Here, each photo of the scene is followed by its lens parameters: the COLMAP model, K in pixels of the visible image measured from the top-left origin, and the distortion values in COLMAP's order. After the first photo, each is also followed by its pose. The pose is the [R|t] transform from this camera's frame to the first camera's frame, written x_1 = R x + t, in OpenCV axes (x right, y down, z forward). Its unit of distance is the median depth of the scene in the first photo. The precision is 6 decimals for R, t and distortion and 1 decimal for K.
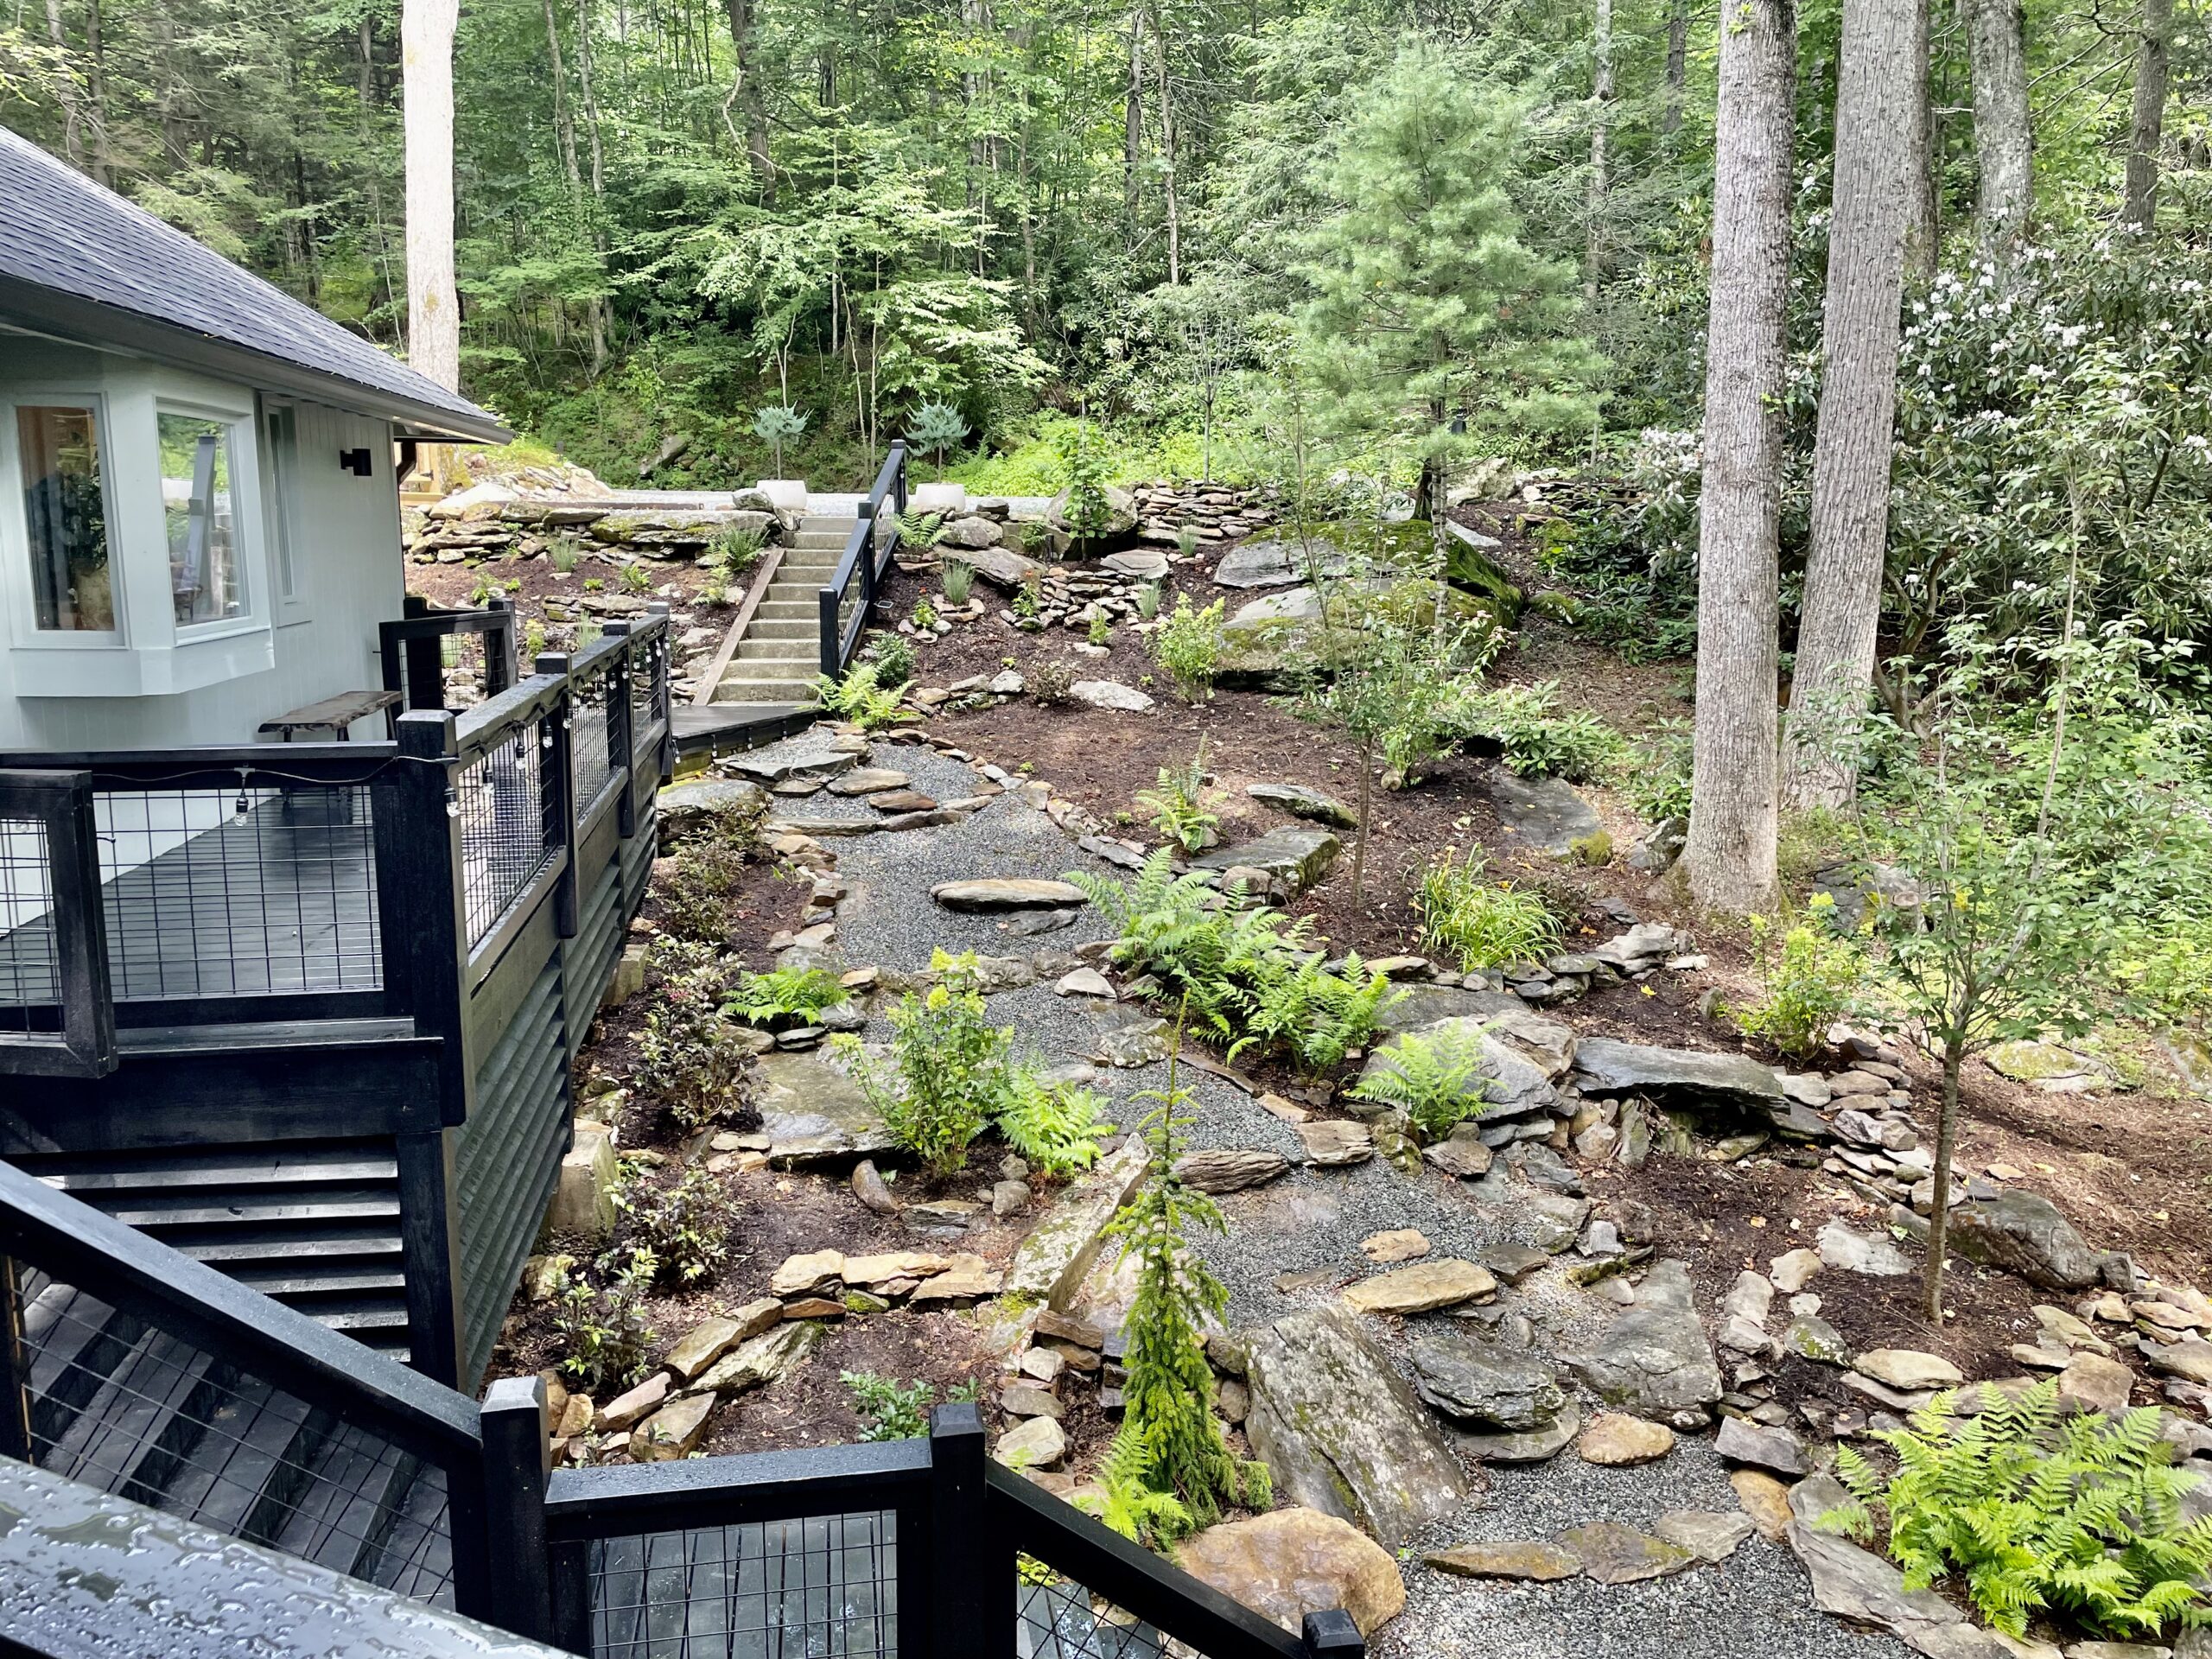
lens RADIAL K [[1674.8, 0, 1106.8], [0, 1674.8, 818.2], [0, 0, 1]] dist [0.109888, -0.149598]
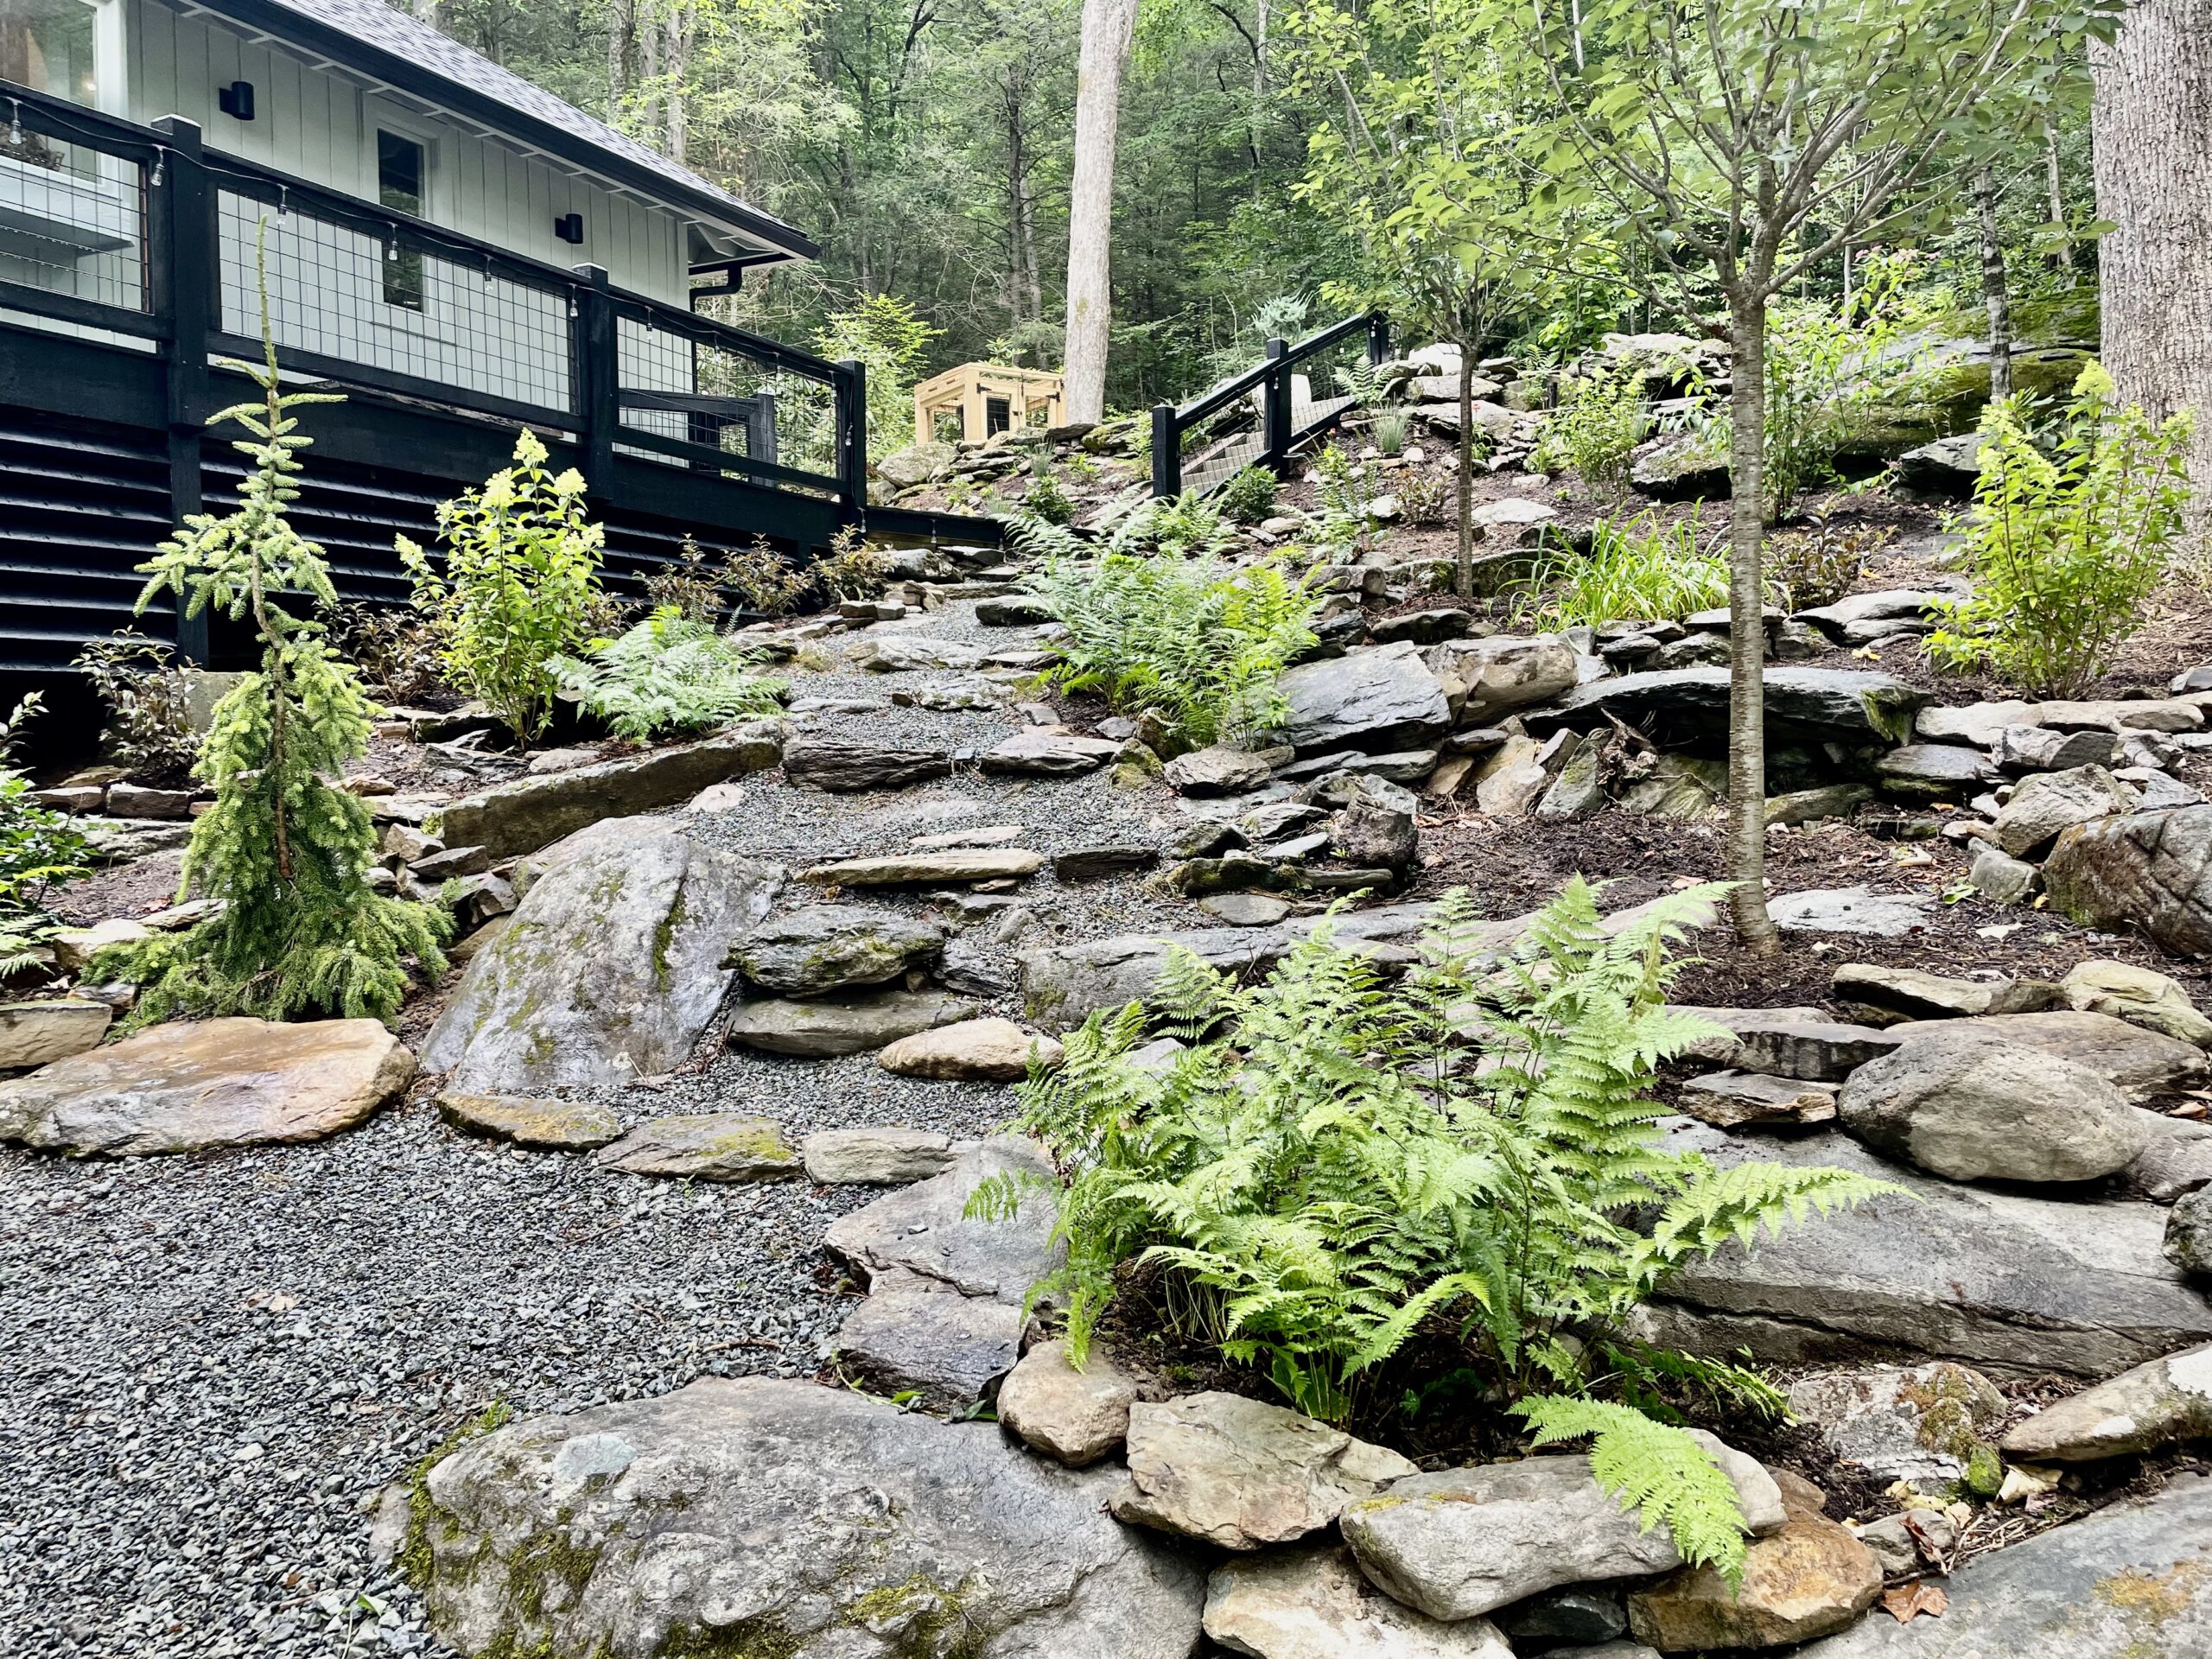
lens RADIAL K [[1667.9, 0, 1085.1], [0, 1667.9, 819.9], [0, 0, 1]] dist [0.099290, -0.125942]
pose [[0.812360, 0.007455, -0.583109, 0.277174], [-0.078484, 0.992219, -0.096654, 0.147010], [0.577851, 0.124282, 0.806624, 0.250439]]
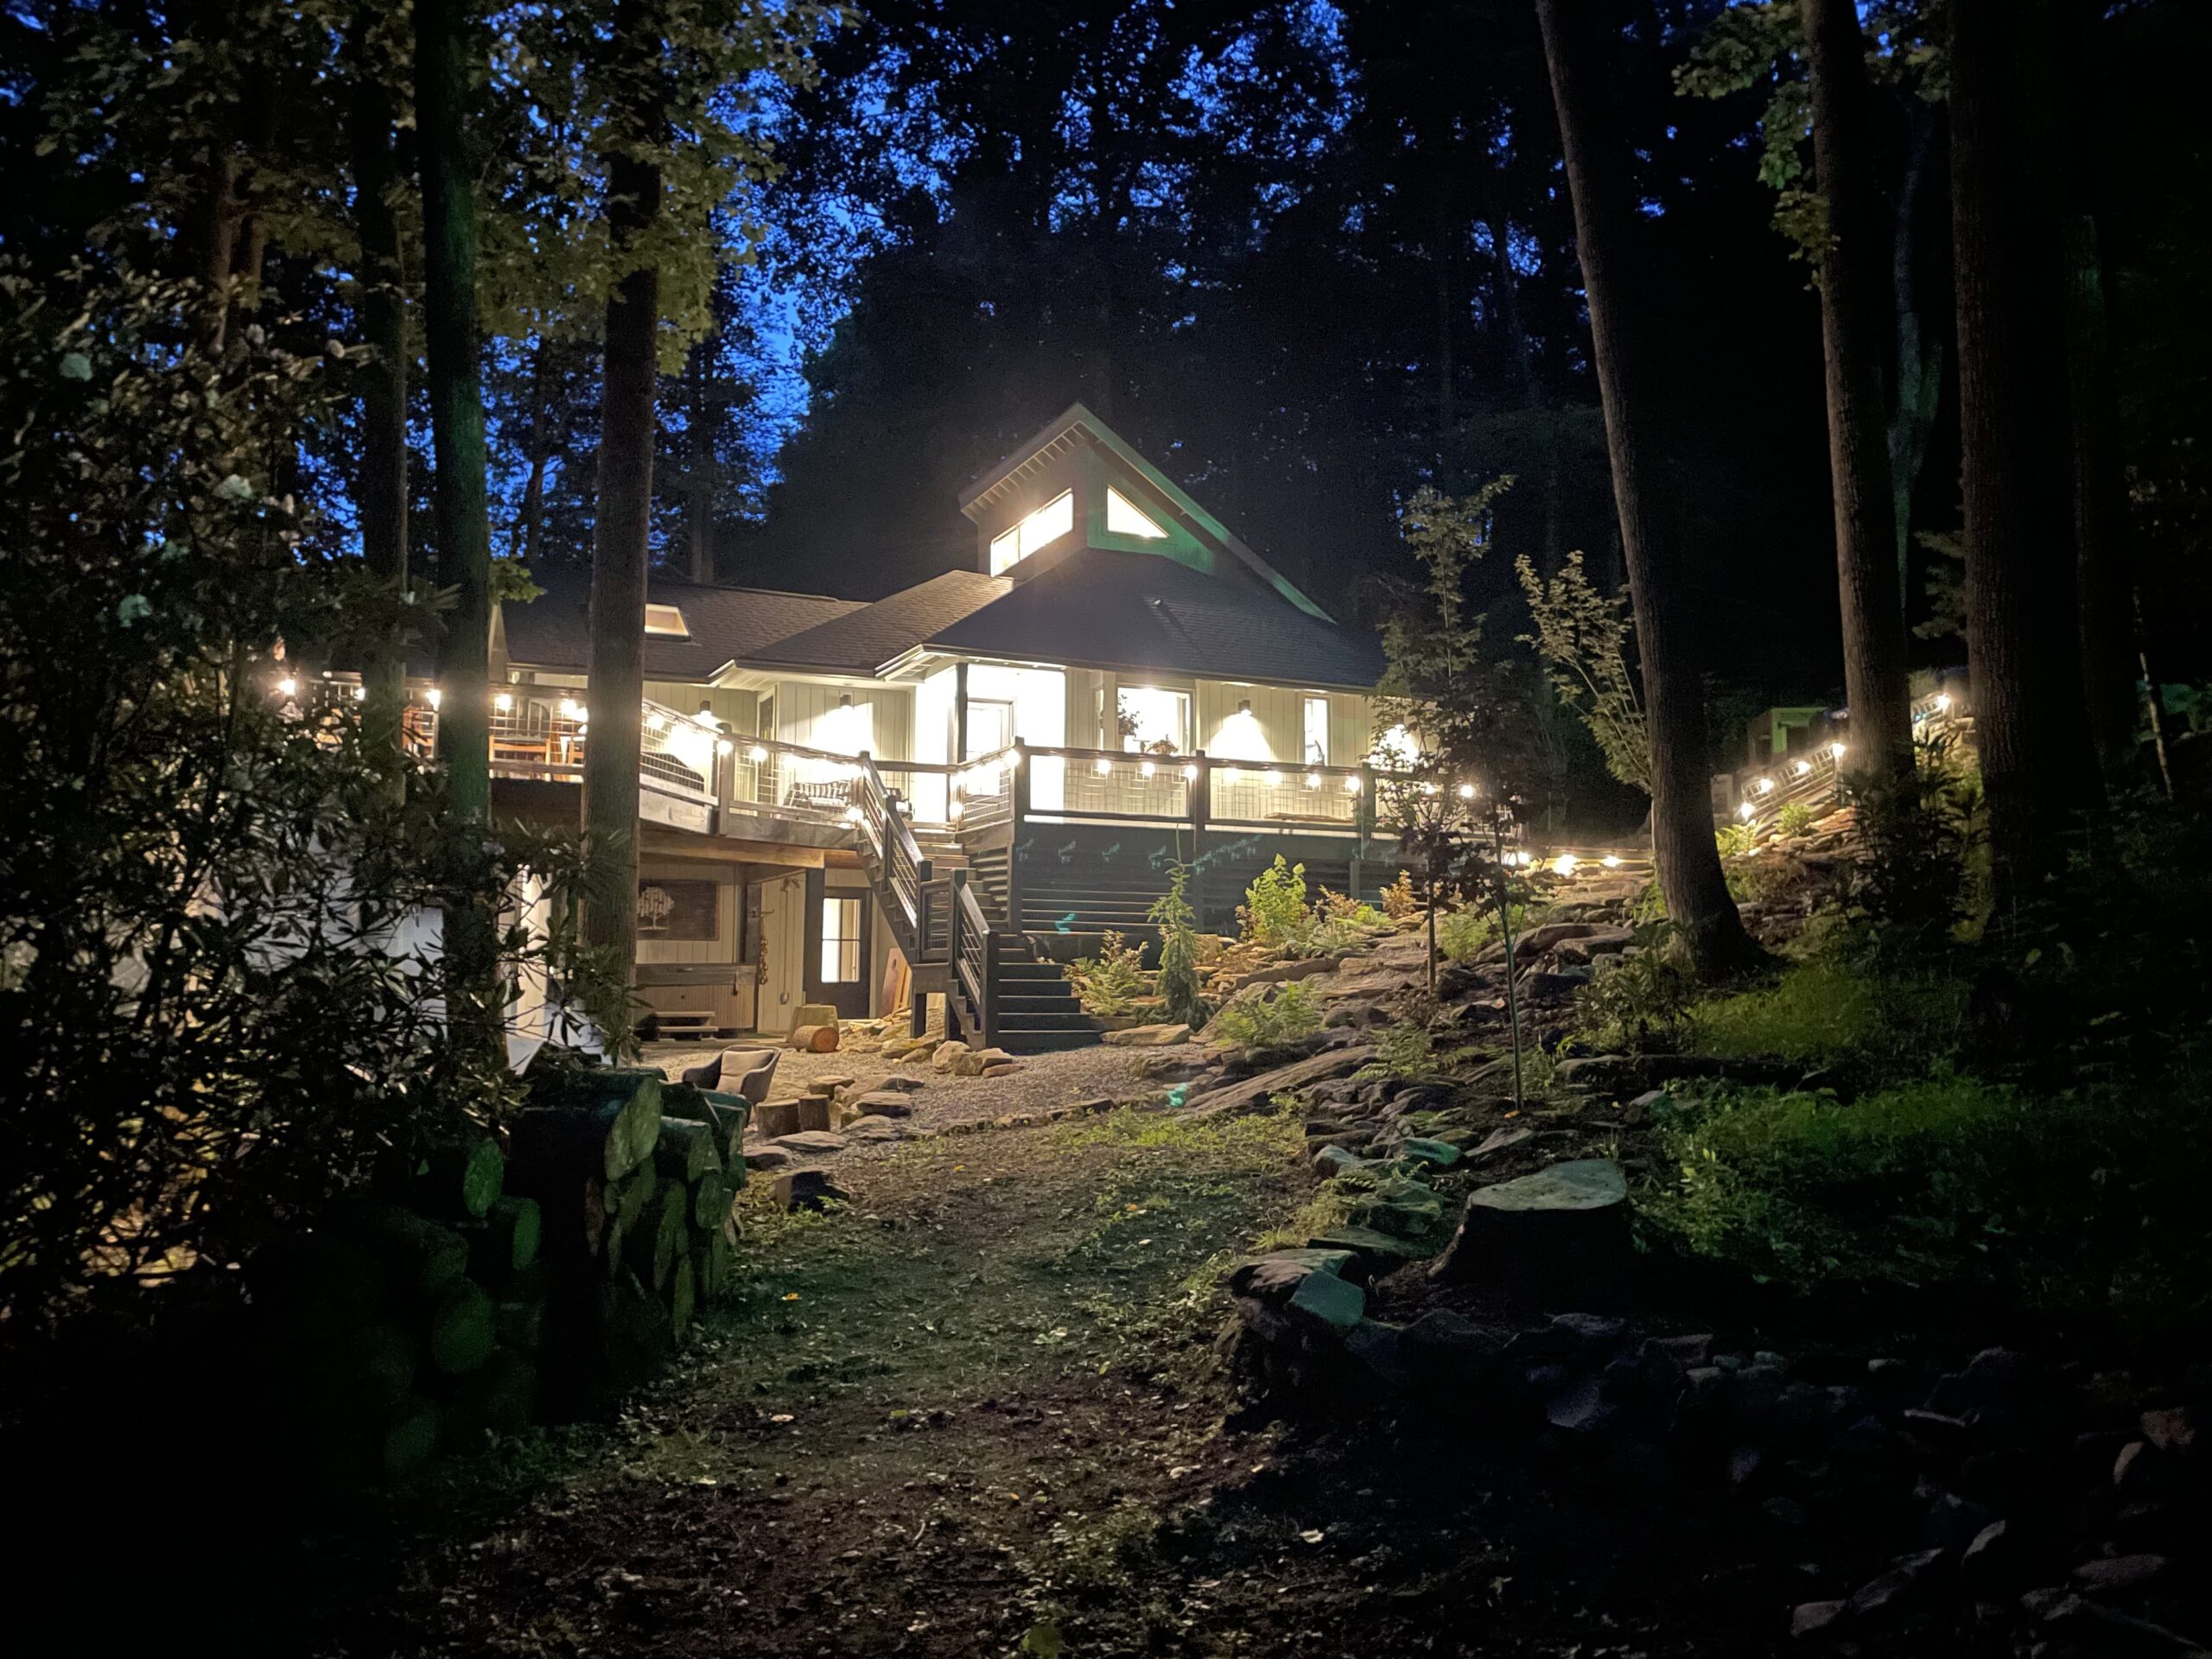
lens RADIAL K [[1674.8, 0, 1106.8], [0, 1674.8, 818.2], [0, 0, 1]] dist [0.109888, -0.149598]
pose [[0.277605, -0.106033, -0.954826, 0.988081], [-0.167054, 0.973421, -0.156667, 0.205094], [0.946059, 0.203000, 0.252513, 0.076518]]
